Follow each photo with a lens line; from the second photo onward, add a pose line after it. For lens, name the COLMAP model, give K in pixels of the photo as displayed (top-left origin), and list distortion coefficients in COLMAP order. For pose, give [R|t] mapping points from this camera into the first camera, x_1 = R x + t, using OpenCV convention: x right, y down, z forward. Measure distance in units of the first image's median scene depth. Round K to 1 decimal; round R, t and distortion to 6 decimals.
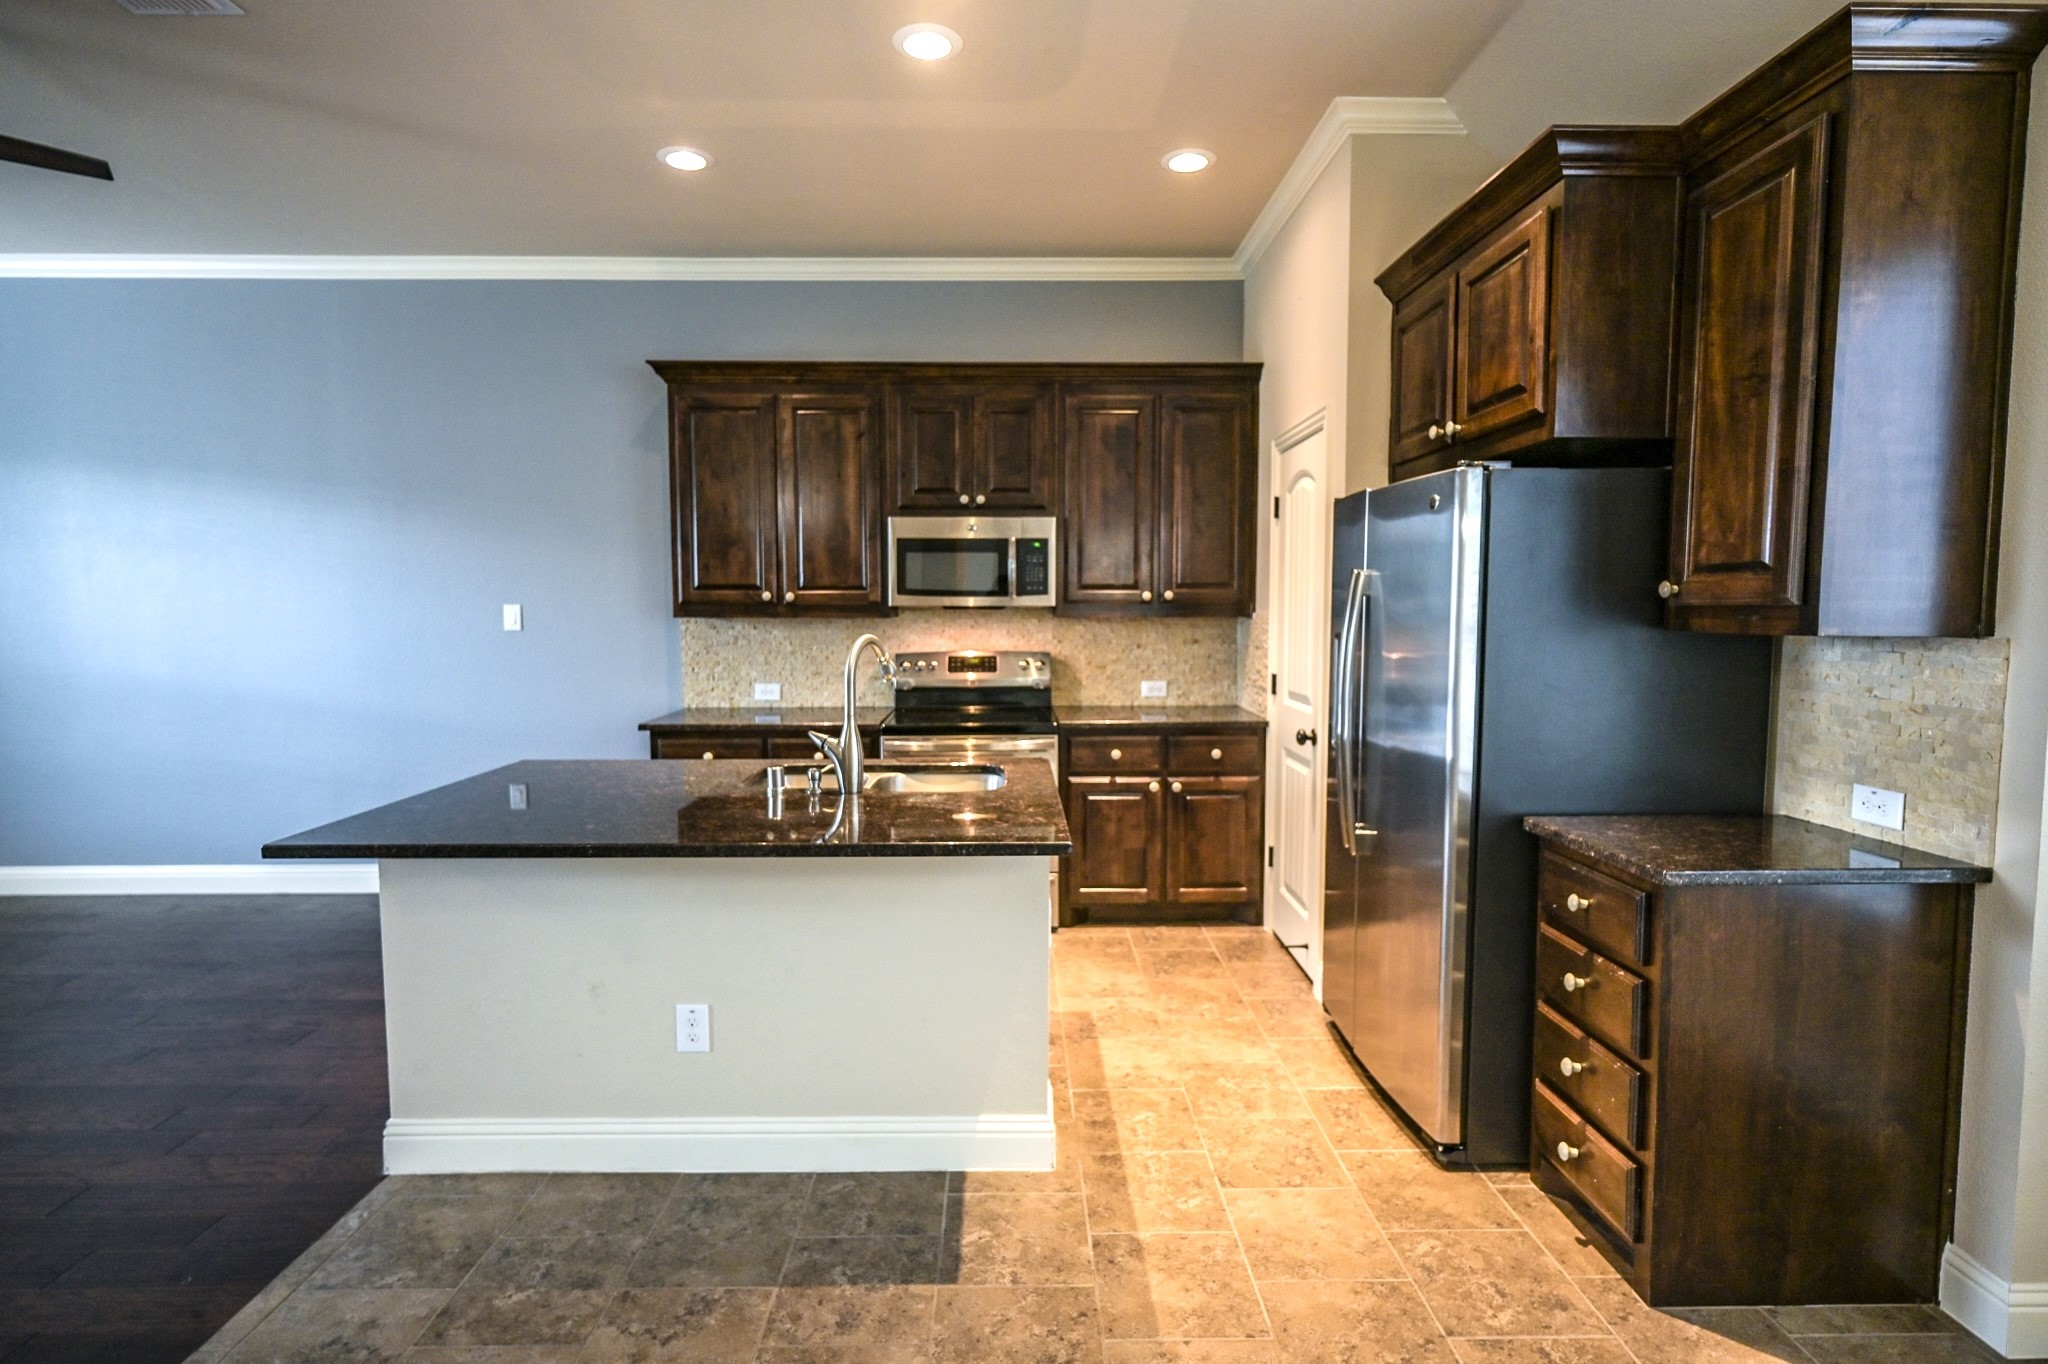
lens RADIAL K [[991.1, 0, 1027.2], [0, 991.1, 672.3], [0, 0, 1]] dist [0.001266, 0.001930]
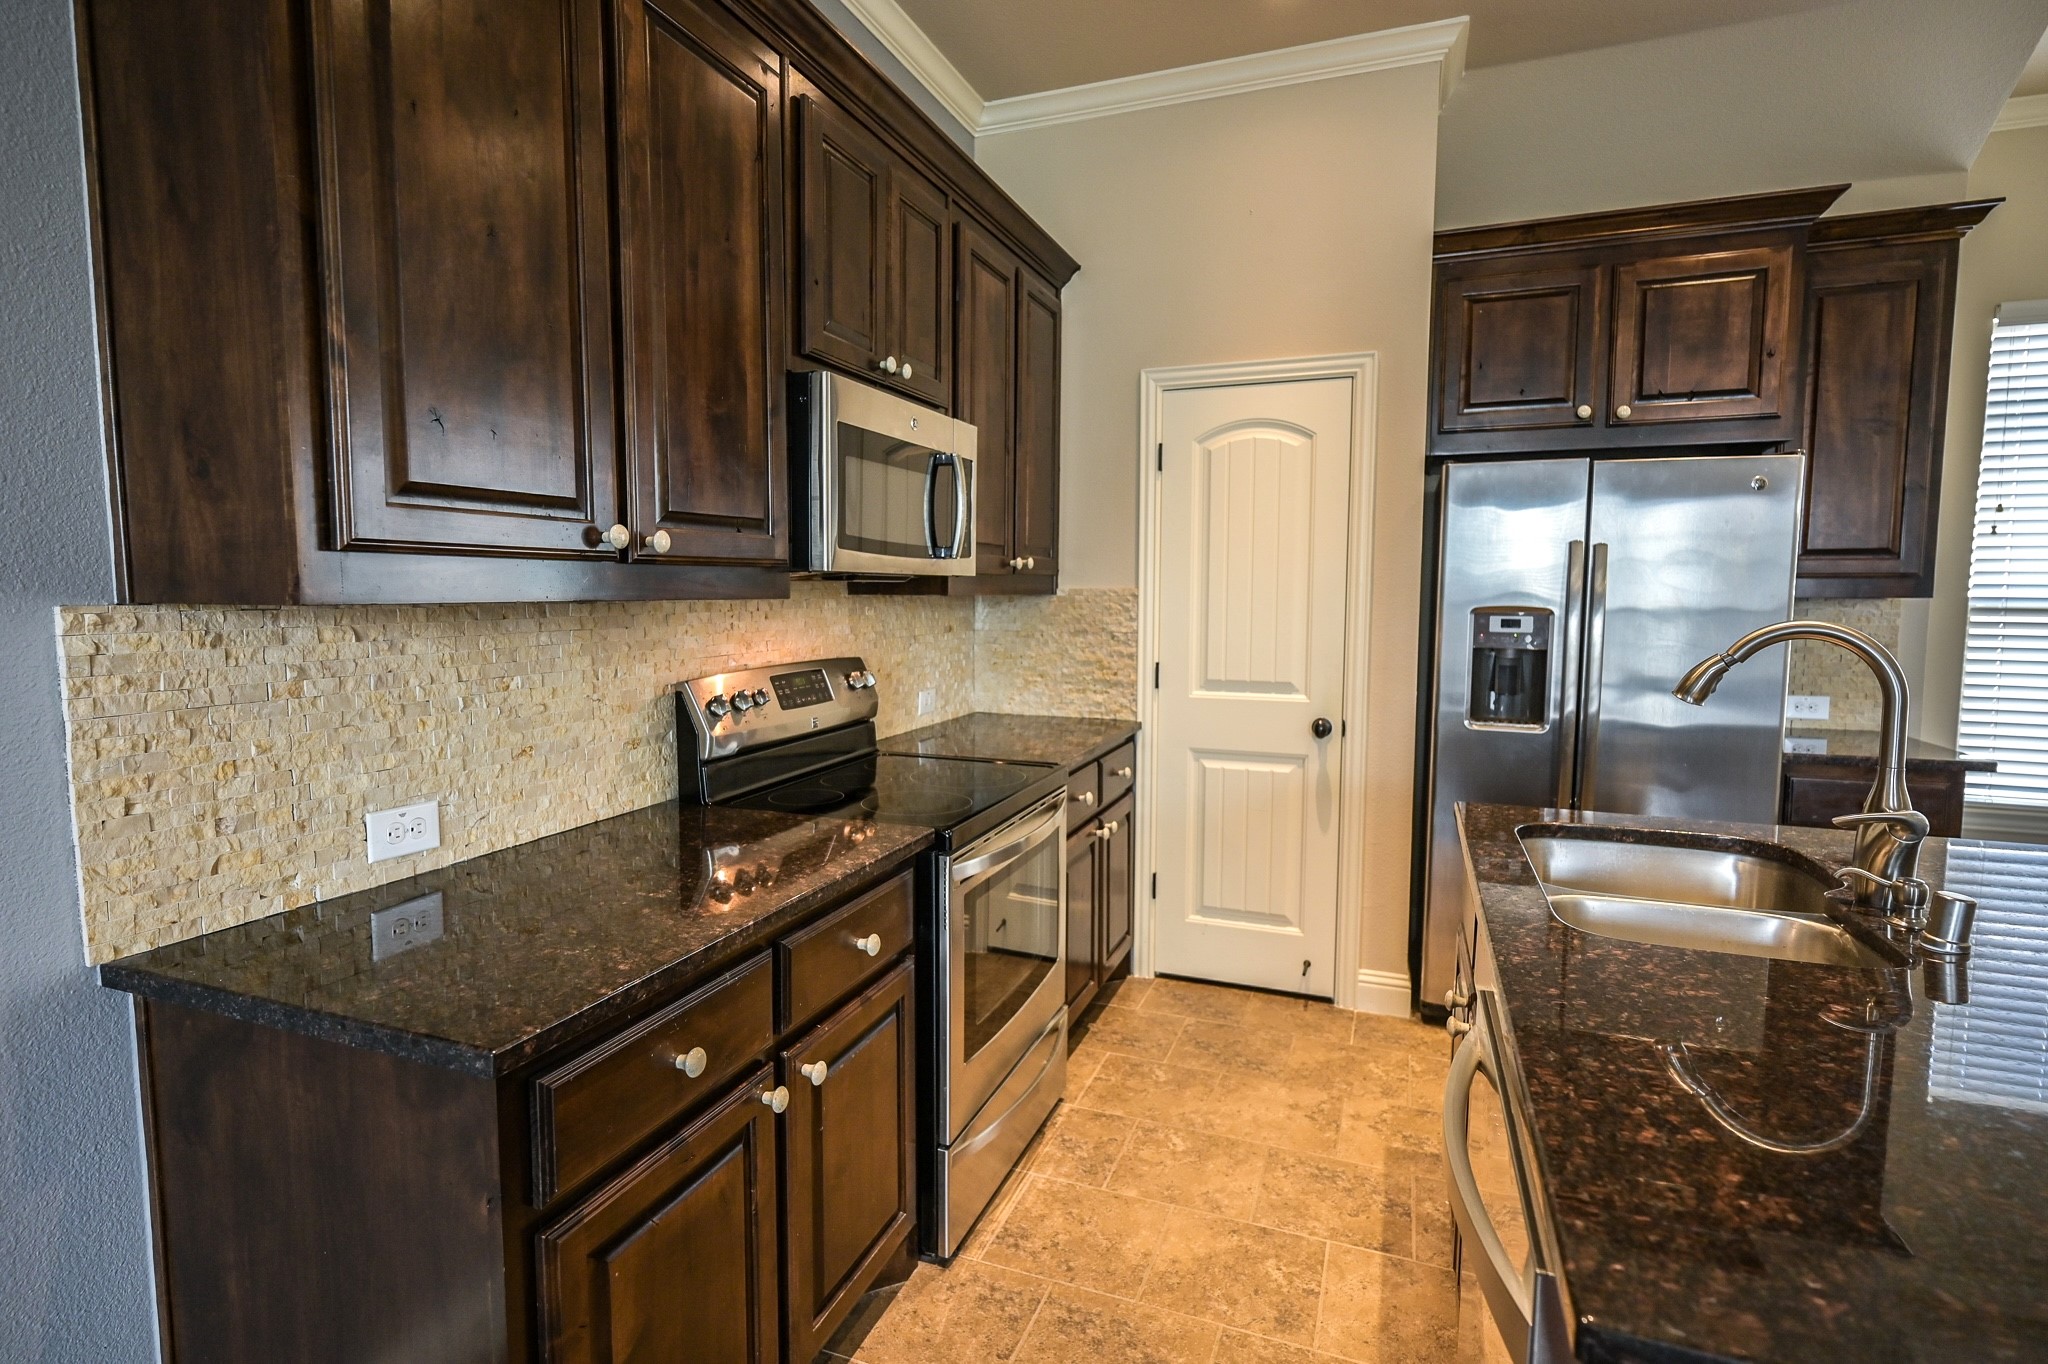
lens RADIAL K [[991.1, 0, 1011.8], [0, 991.1, 674.9], [0, 0, 1]] dist [0.001266, 0.001930]
pose [[0.388359, -0.077275, 0.918263, -0.708736], [0.061125, 0.996443, 0.058002, -0.056058], [-0.919479, 0.033603, 0.391701, 1.014526]]
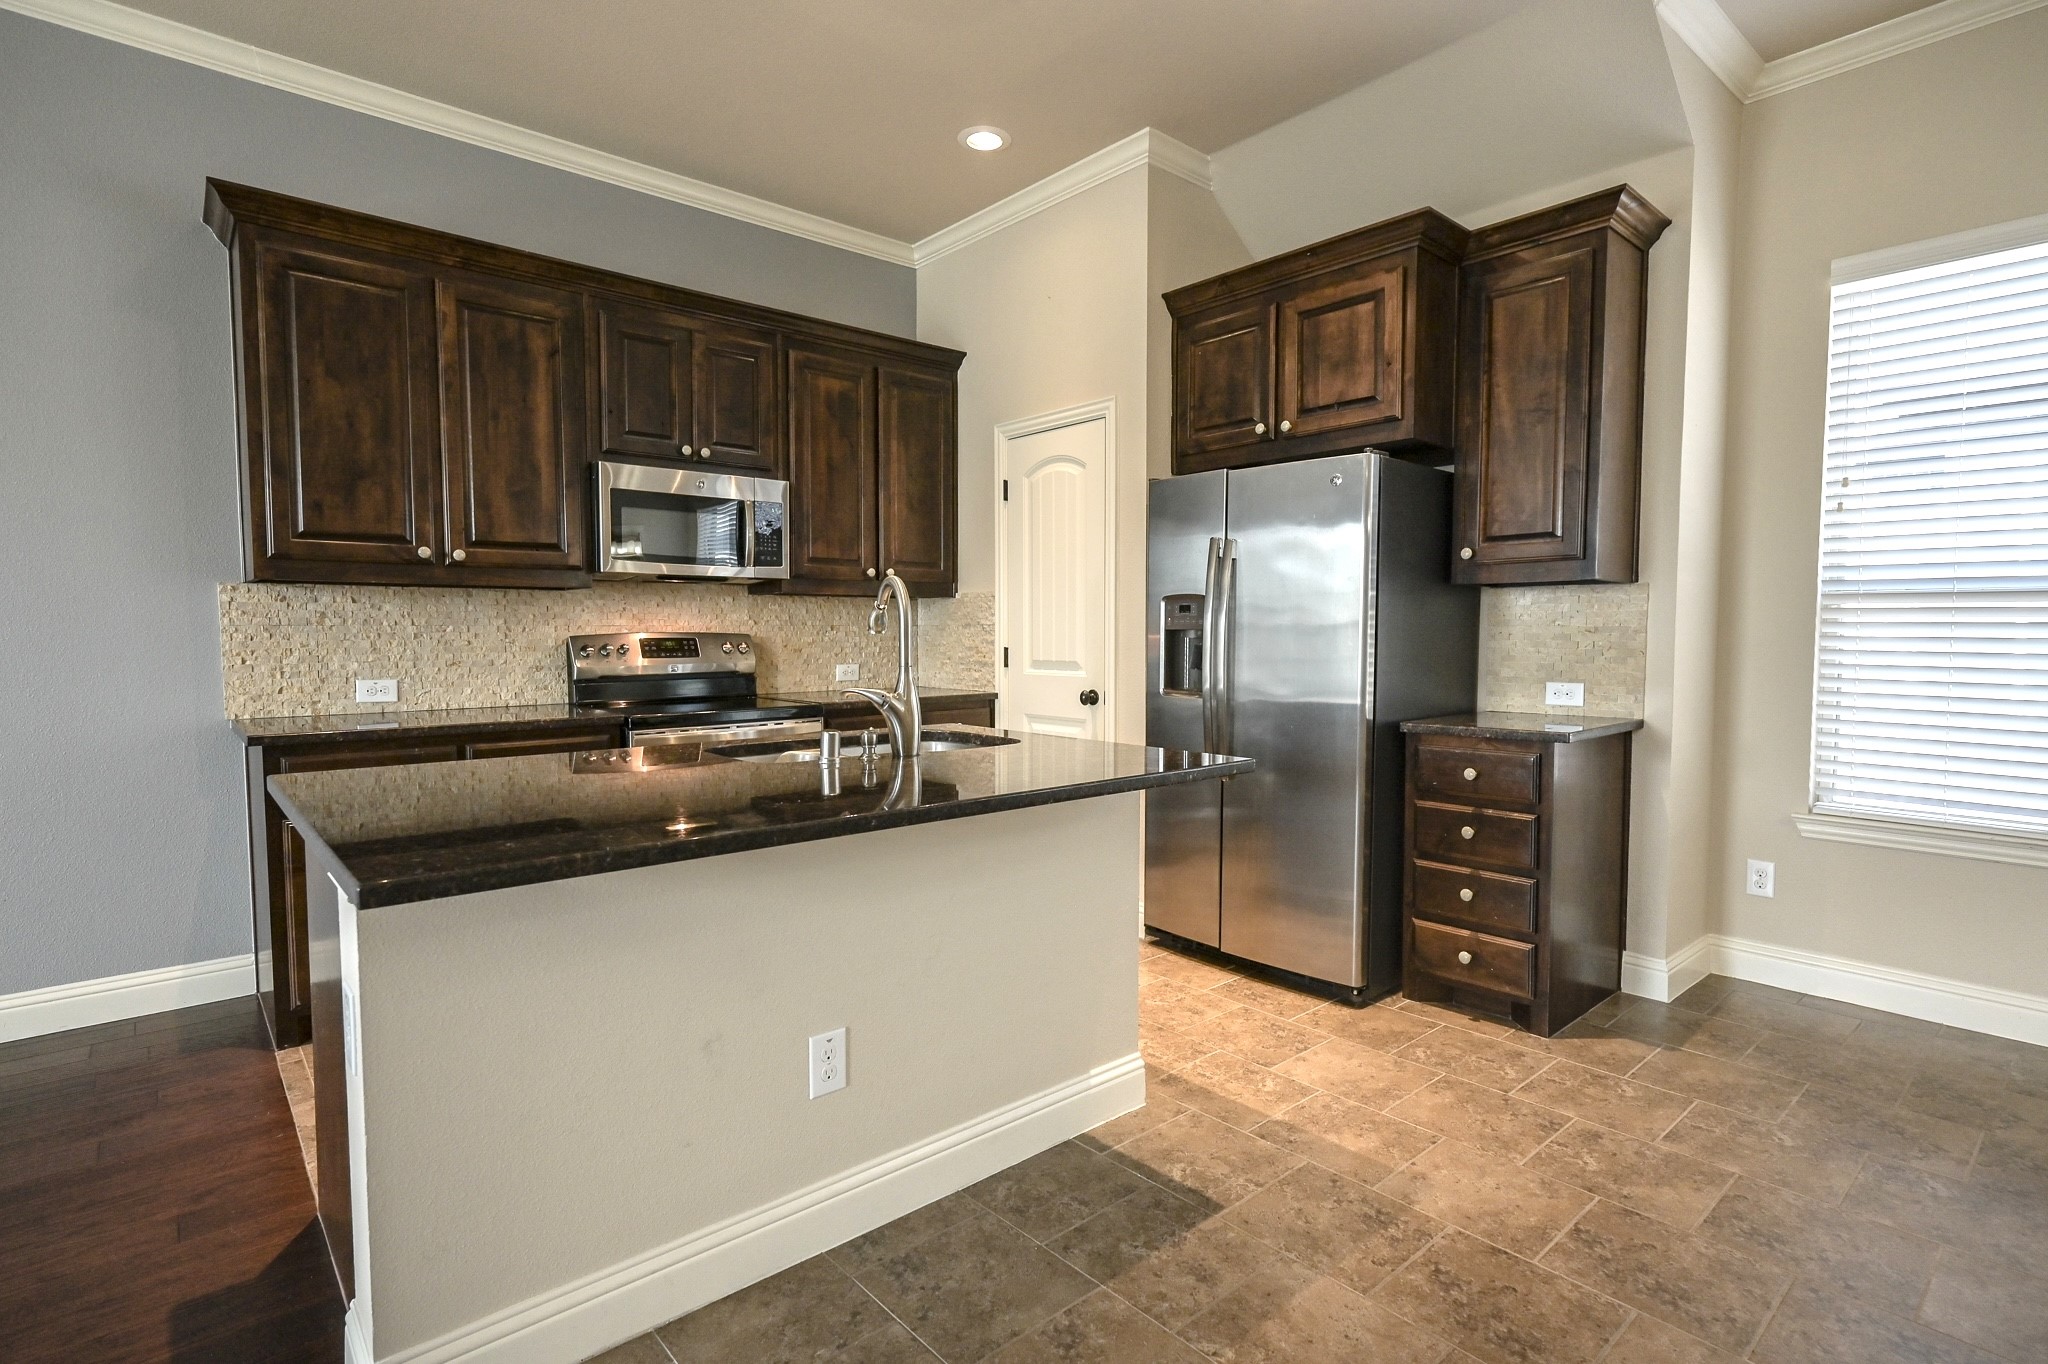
lens RADIAL K [[991.1, 0, 1026.6], [0, 991.1, 688.7], [0, 0, 1]] dist [0.001266, 0.001930]
pose [[0.764325, -0.038148, 0.643701, -0.537851], [0.044795, 0.998978, 0.006014, 0.051600], [-0.643273, 0.024238, 0.765253, 0.225030]]
